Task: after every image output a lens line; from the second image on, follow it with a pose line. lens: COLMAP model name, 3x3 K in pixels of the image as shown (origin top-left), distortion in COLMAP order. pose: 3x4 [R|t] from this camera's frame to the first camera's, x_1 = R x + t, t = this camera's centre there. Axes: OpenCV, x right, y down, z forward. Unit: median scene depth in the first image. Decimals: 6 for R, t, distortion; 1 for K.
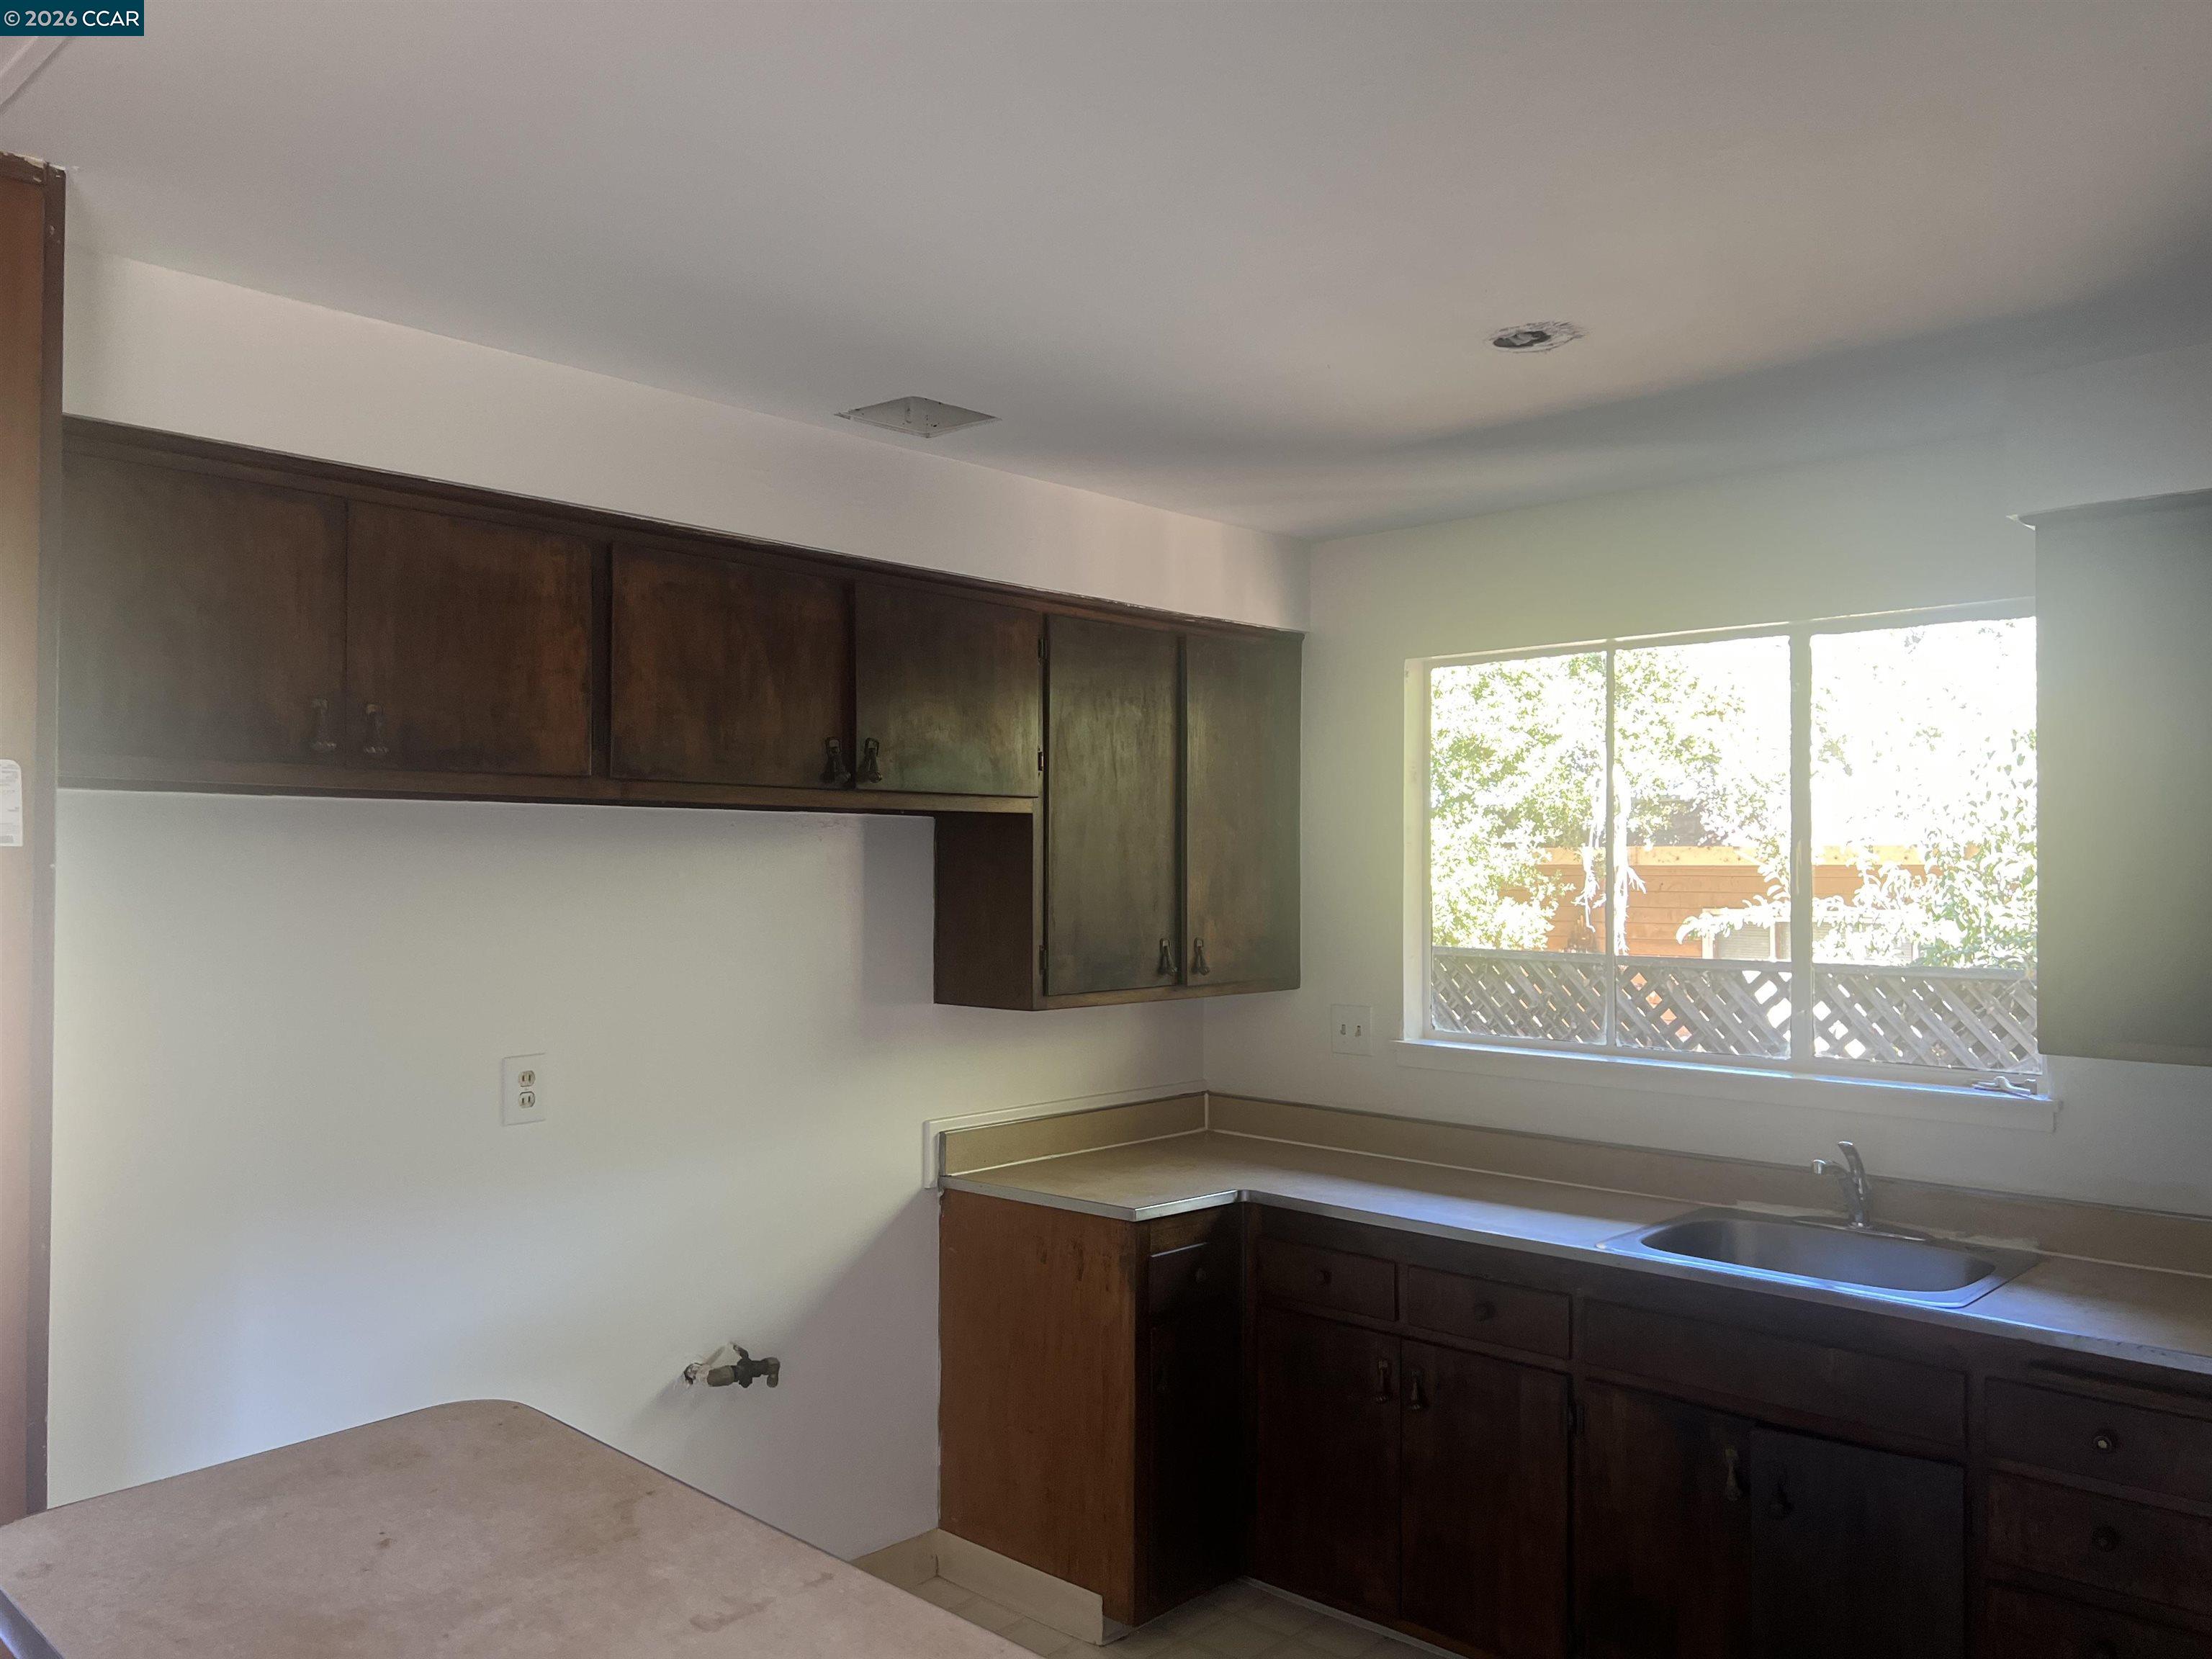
lens RADIAL K [[1668.2, 0, 1098.1], [0, 1668.2, 830.2], [0, 0, 1]] dist [-0.005947, -0.007080]
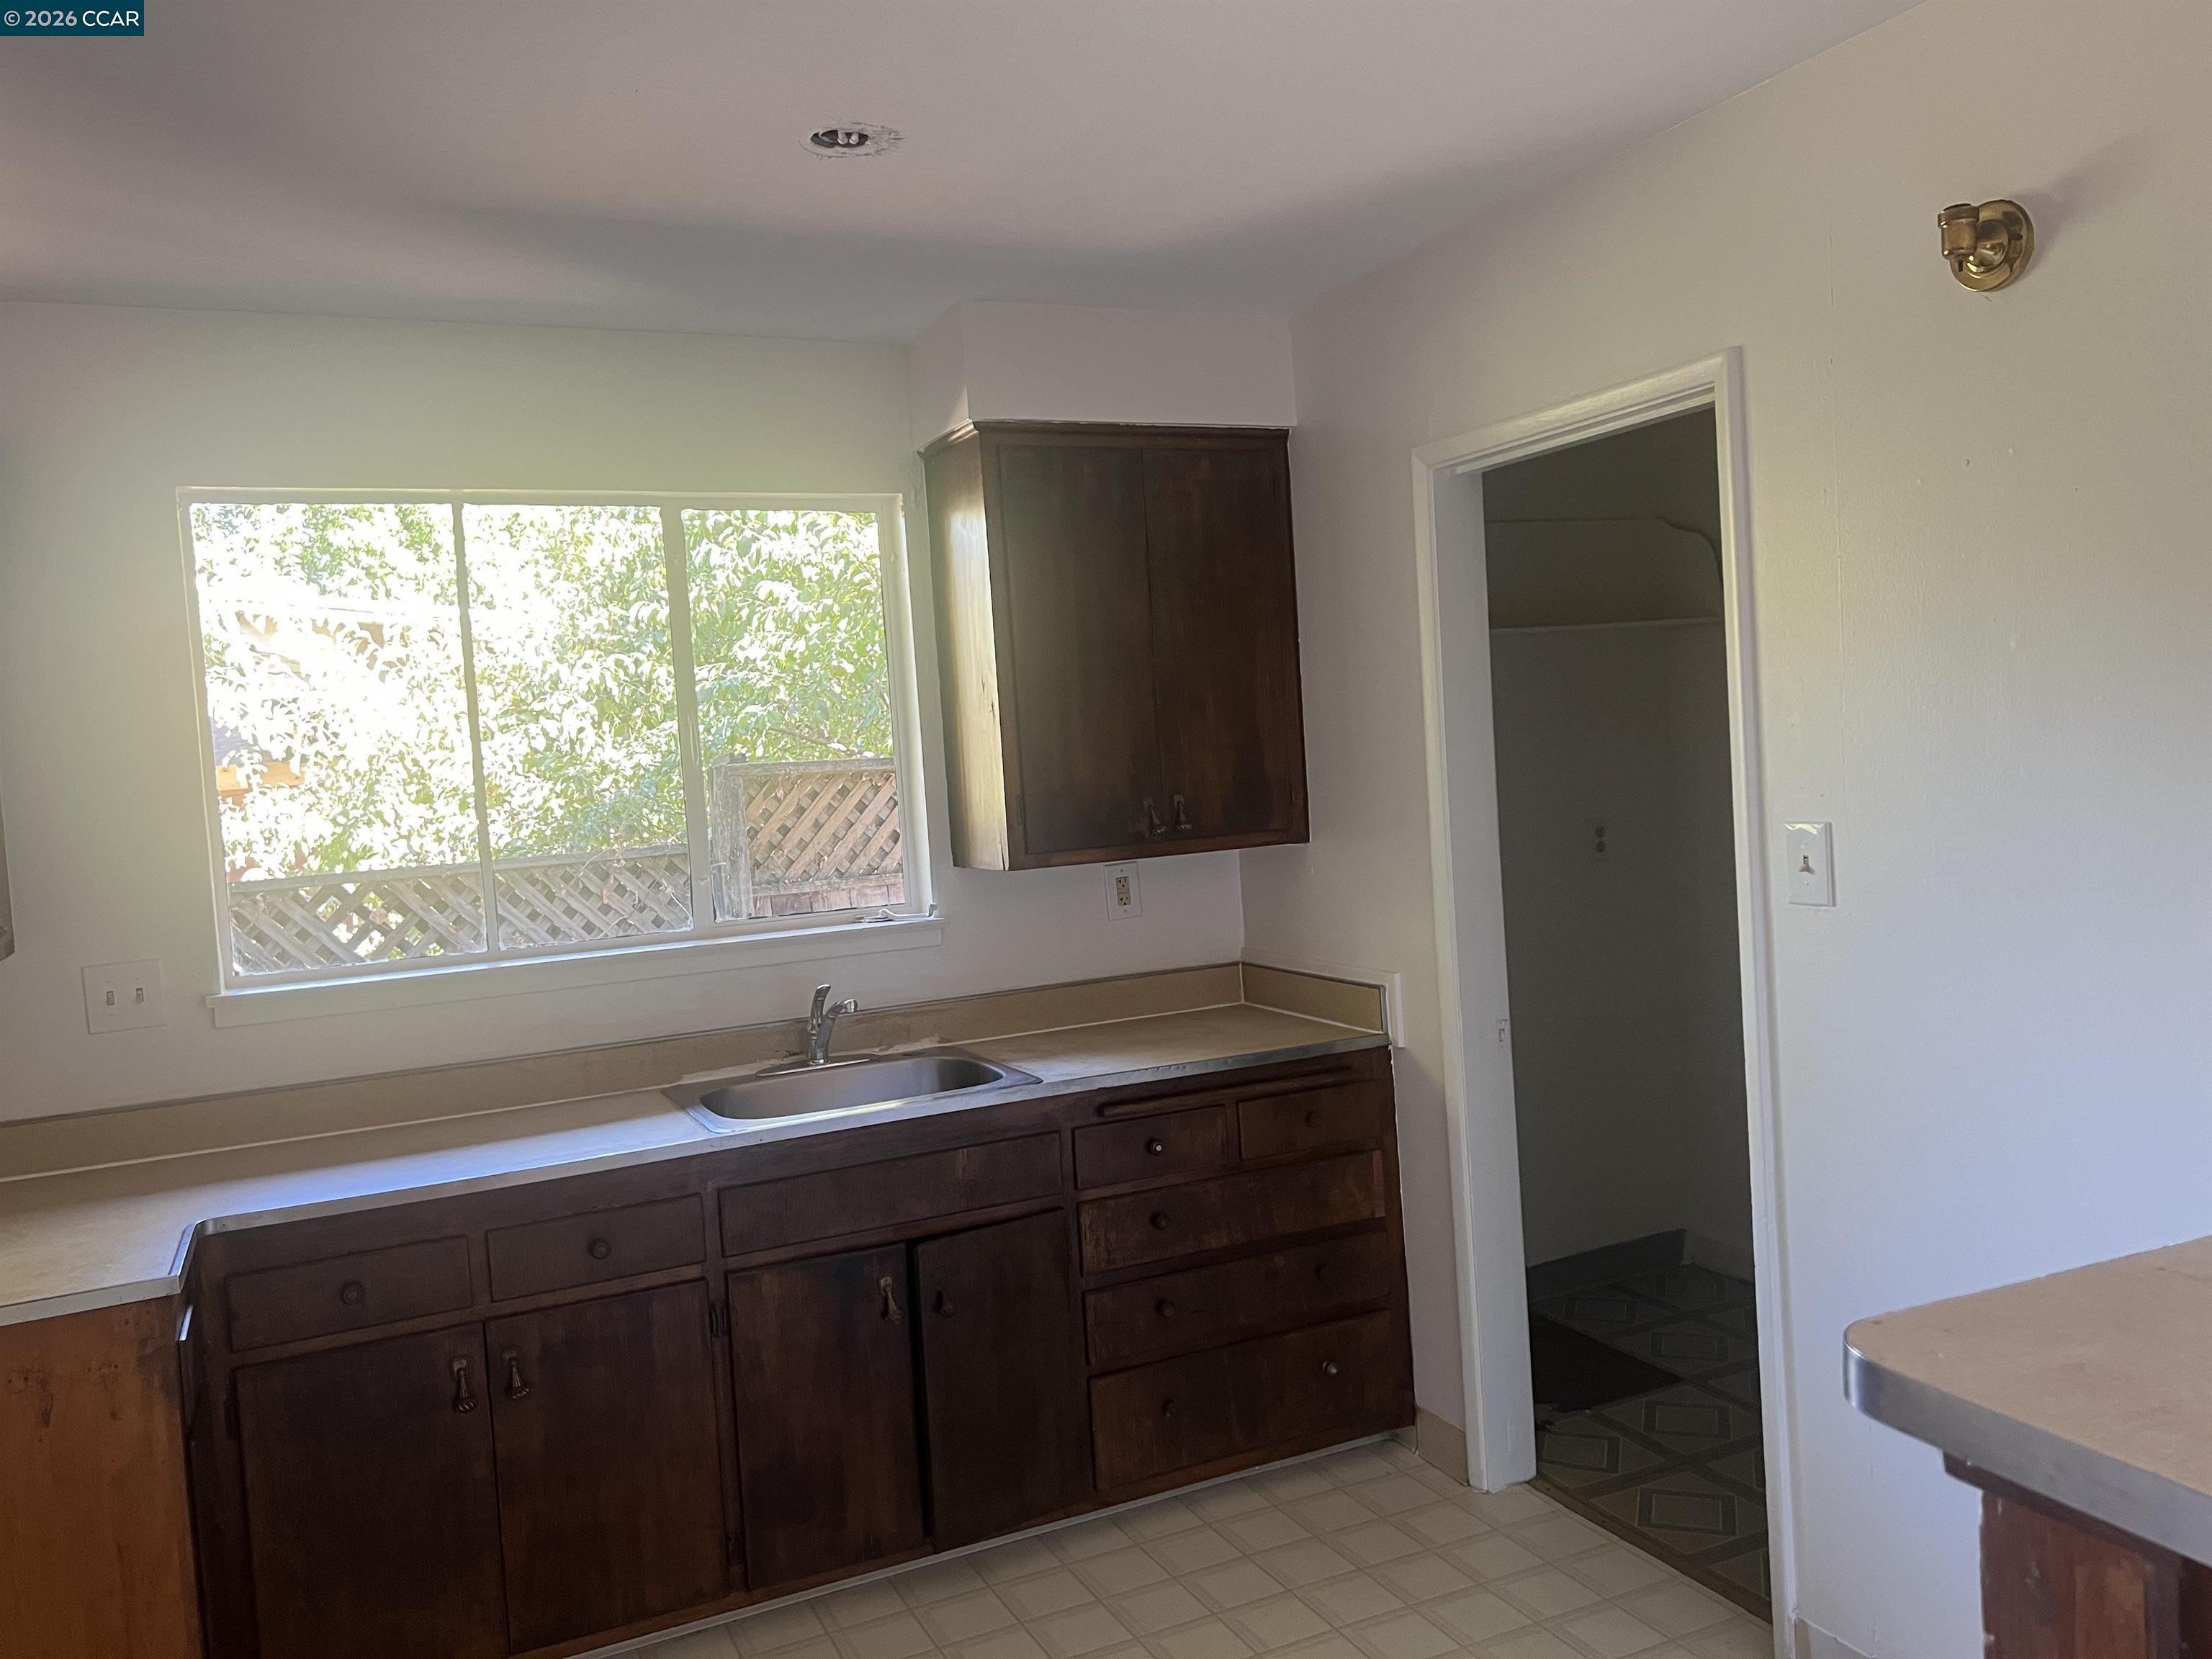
lens RADIAL K [[1668.2, 0, 1099.3], [0, 1668.2, 831.2], [0, 0, 1]] dist [-0.005947, -0.007080]
pose [[0.358562, -0.074031, 0.930566, -0.451460], [0.048644, 0.996978, 0.060571, 0.030667], [-0.932238, 0.023548, 0.361080, 0.421939]]
